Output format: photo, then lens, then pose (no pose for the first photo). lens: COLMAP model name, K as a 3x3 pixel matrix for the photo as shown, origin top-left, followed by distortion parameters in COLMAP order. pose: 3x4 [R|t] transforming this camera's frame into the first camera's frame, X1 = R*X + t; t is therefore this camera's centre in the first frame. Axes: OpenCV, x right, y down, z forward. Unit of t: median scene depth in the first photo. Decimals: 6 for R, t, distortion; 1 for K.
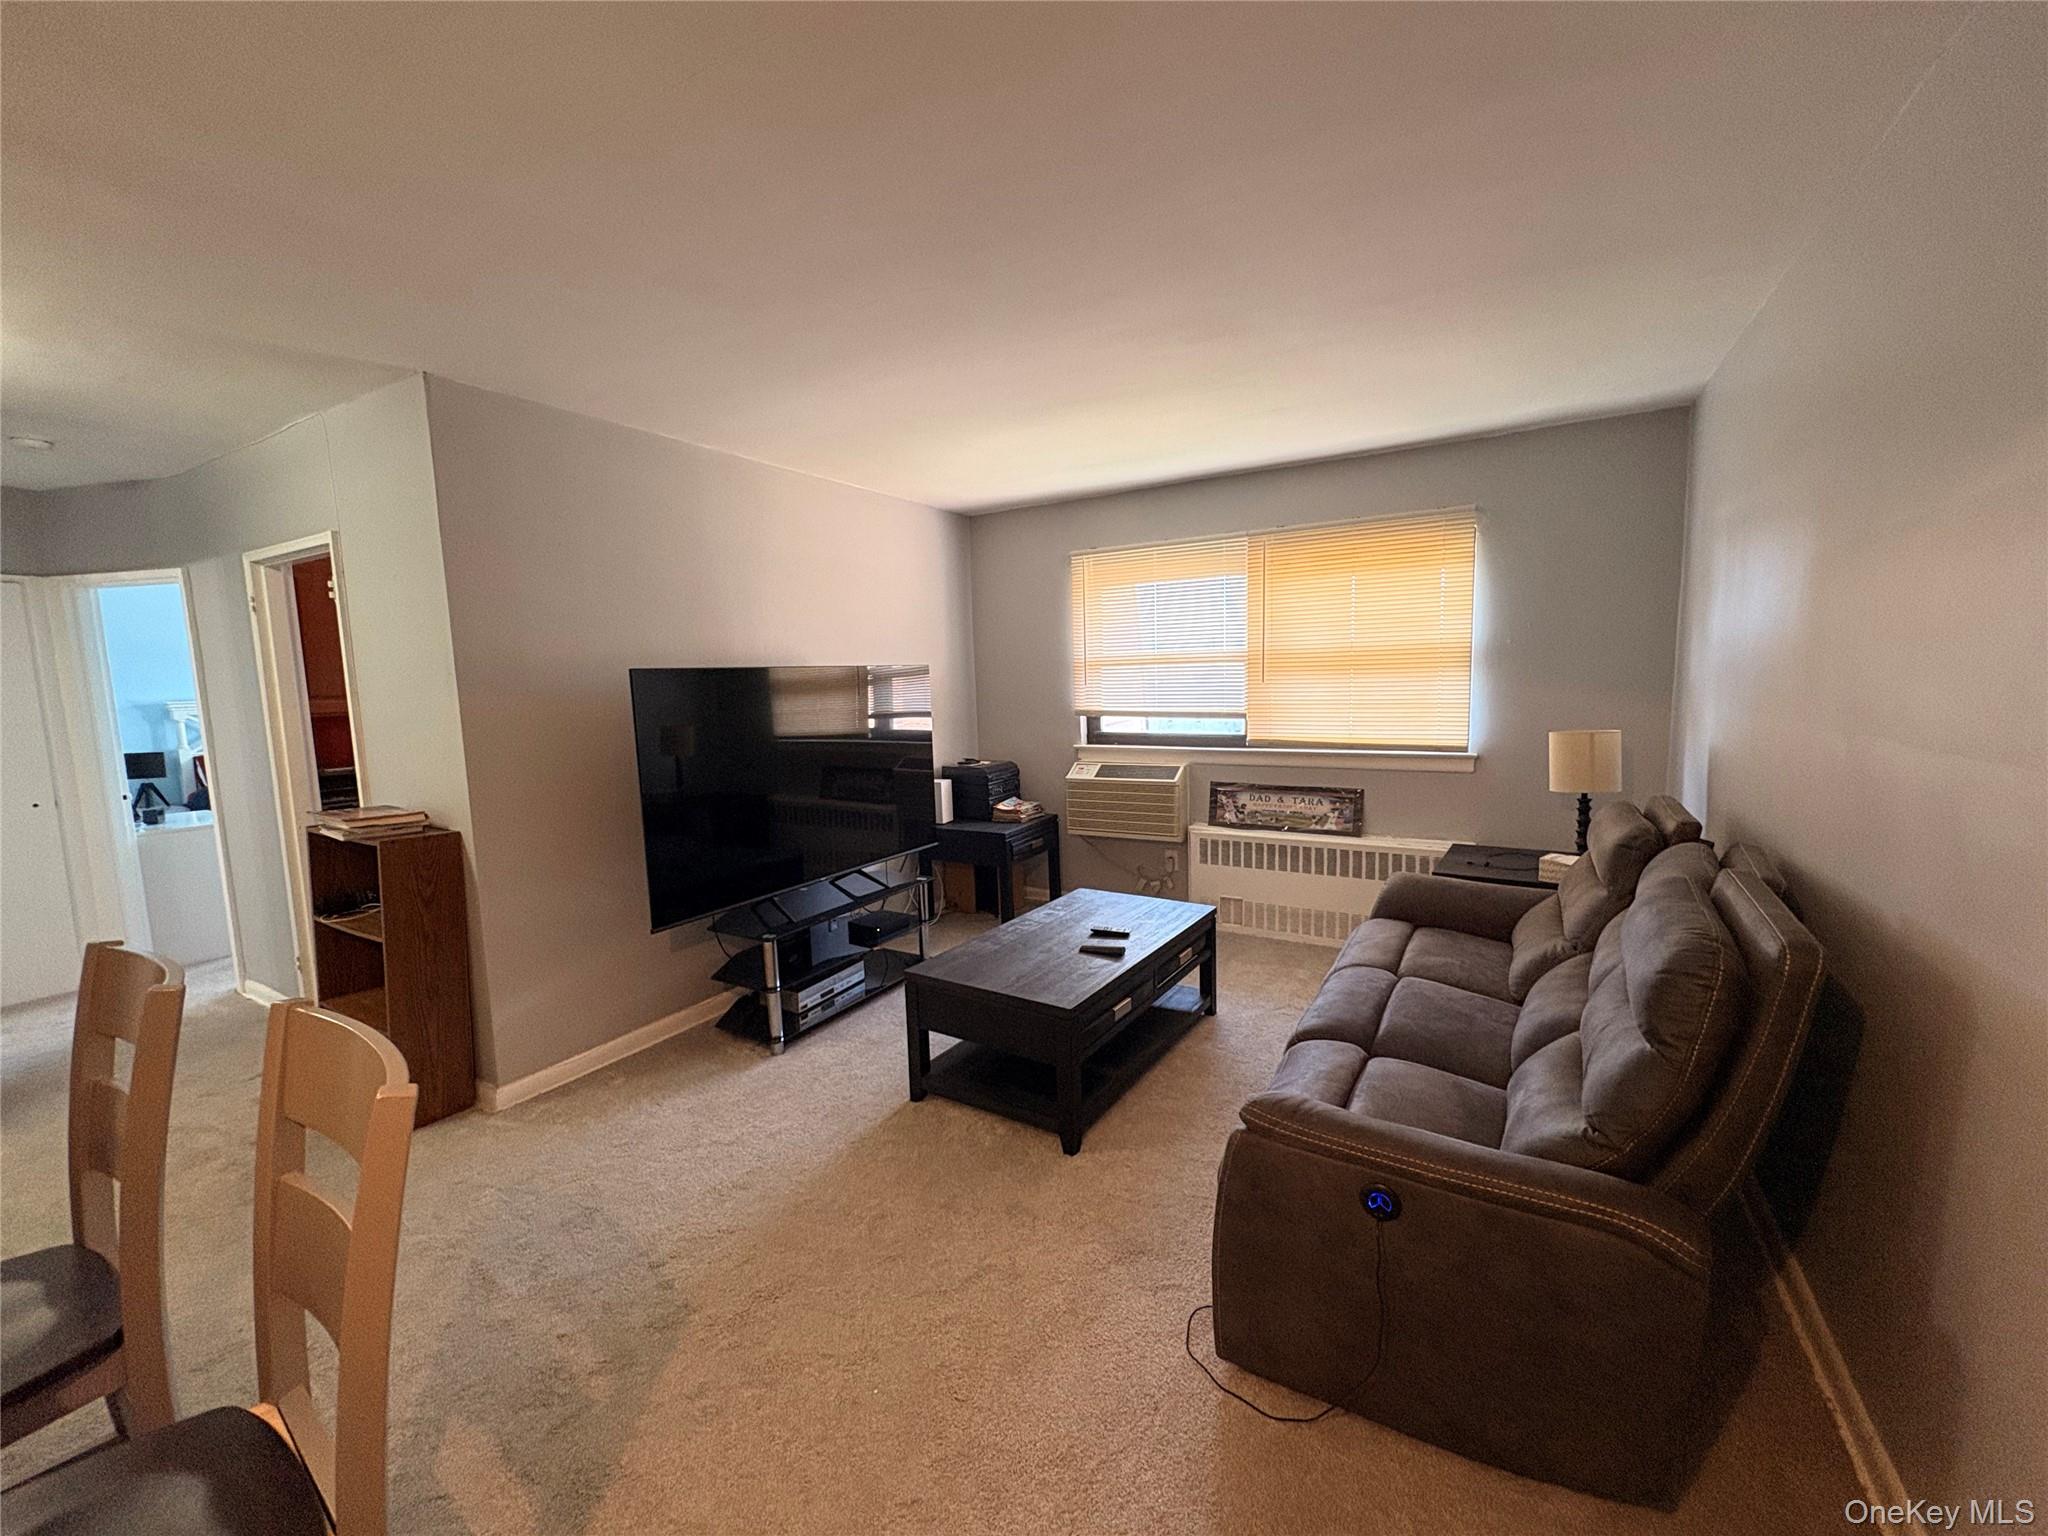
lens RADIAL K [[817.2, 0, 1027.9], [0, 817.2, 766.0], [0, 0, 1]] dist [-0.001082, 0.000691]
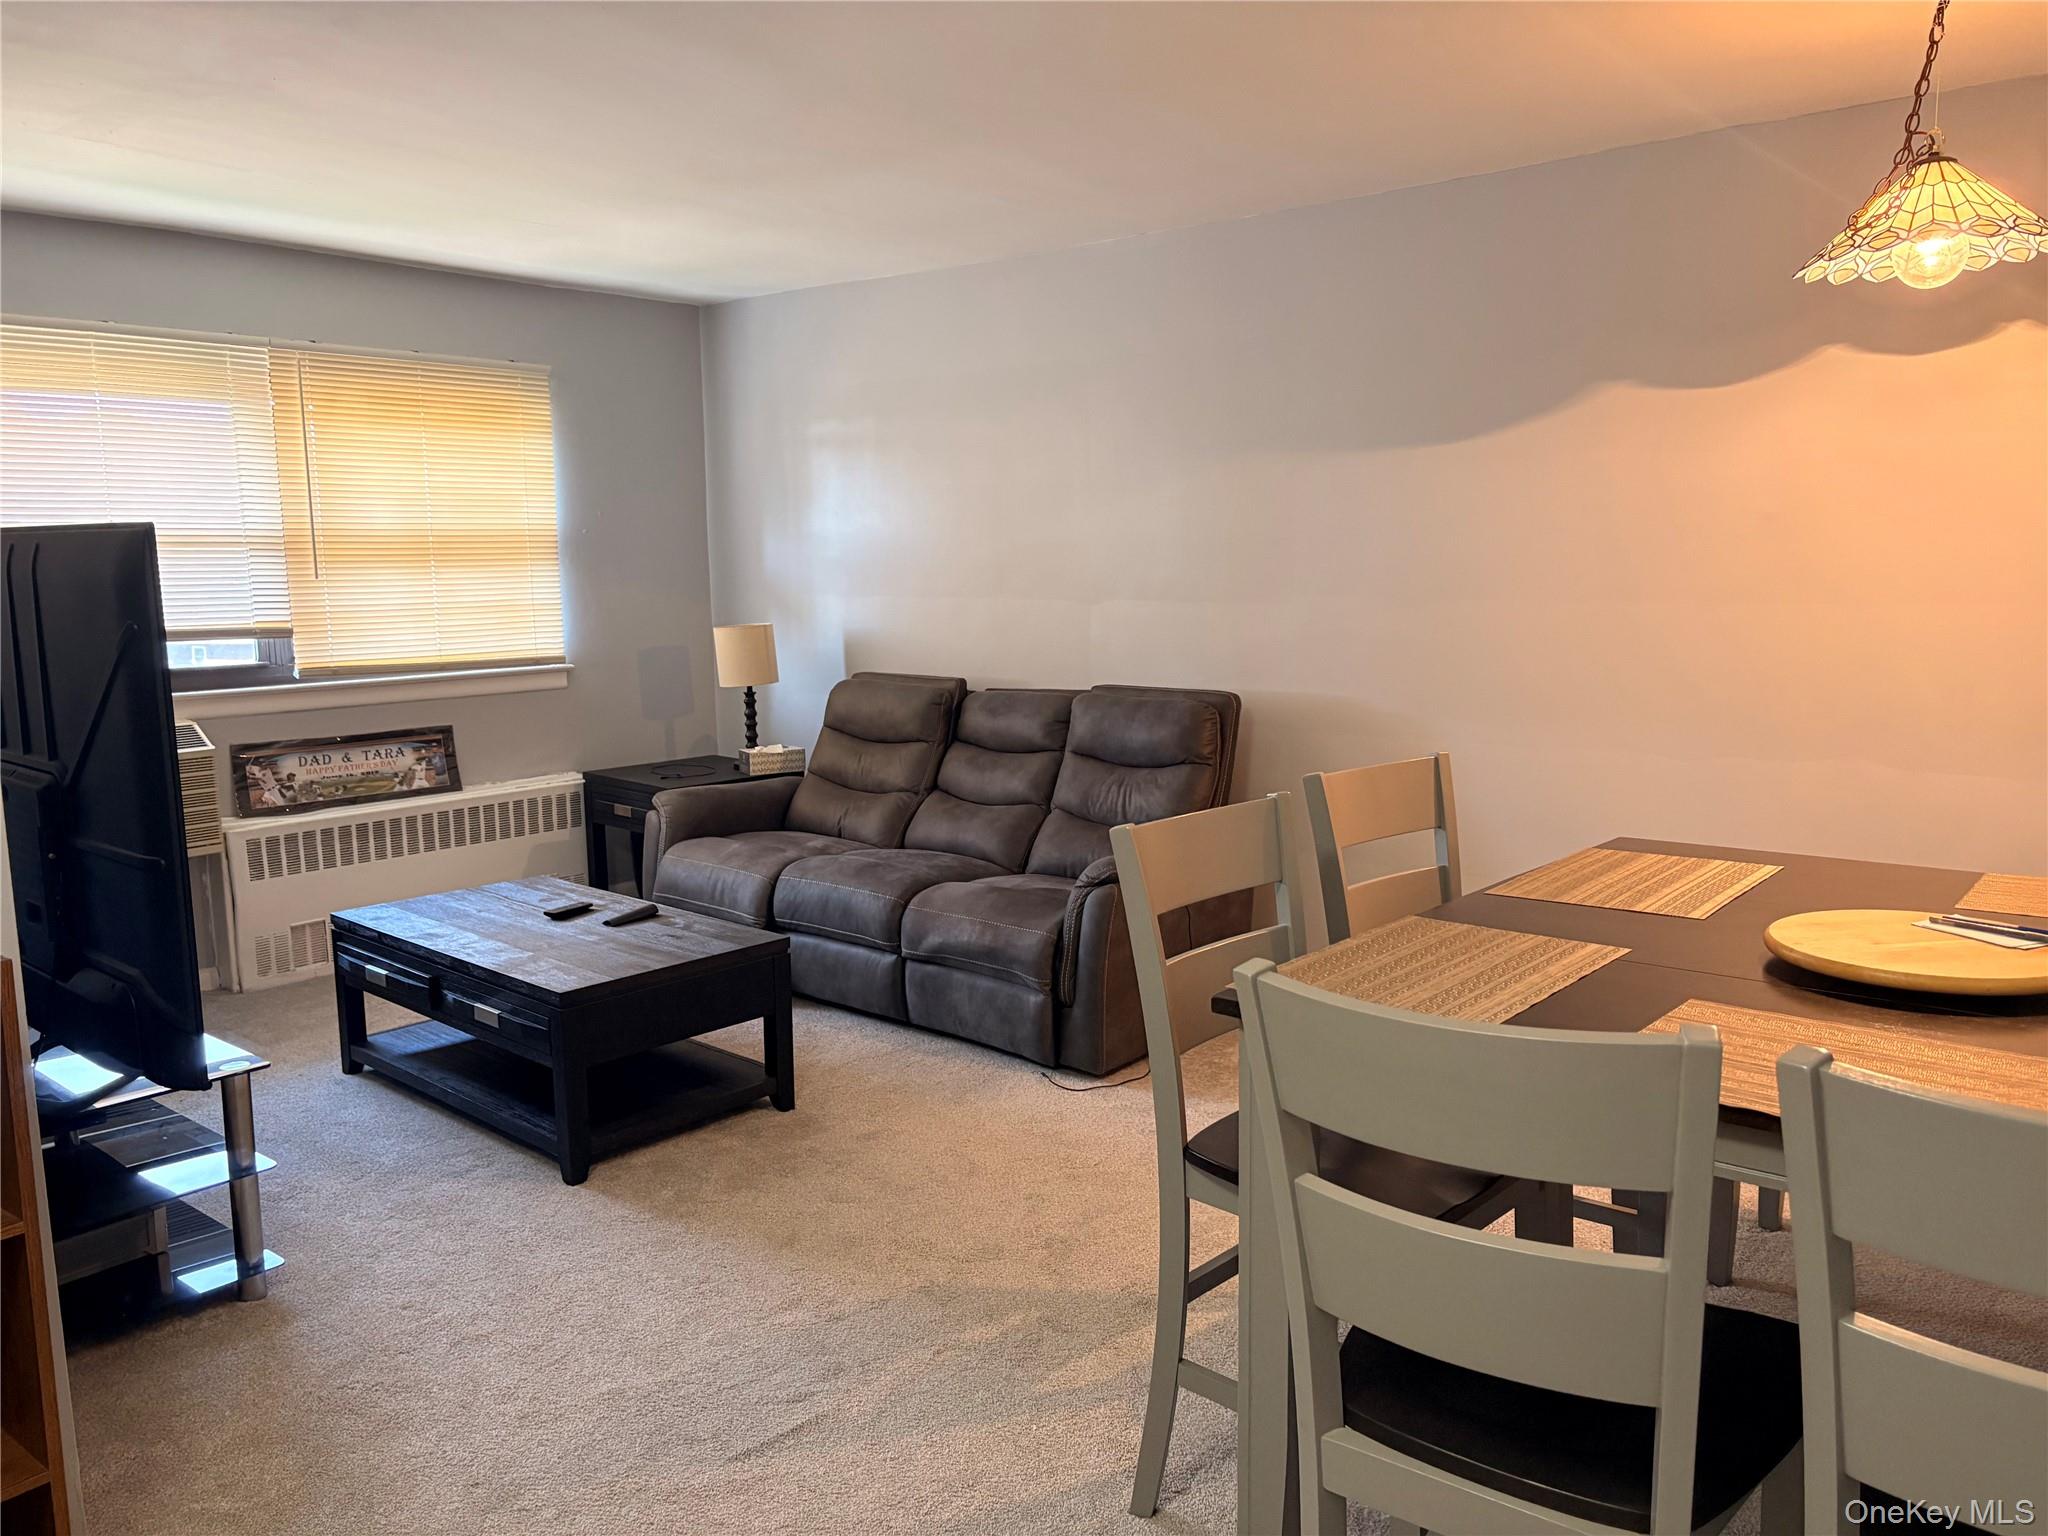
lens RADIAL K [[1557.3, 0, 1029.9], [0, 1557.3, 768.2], [0, 0, 1]] dist [0.001270, -0.000077]
pose [[0.164866, -0.115101, 0.979577, -0.861041], [0.111666, 0.988960, 0.097410, -0.011605], [-0.979974, 0.093326, 0.175898, 0.242607]]
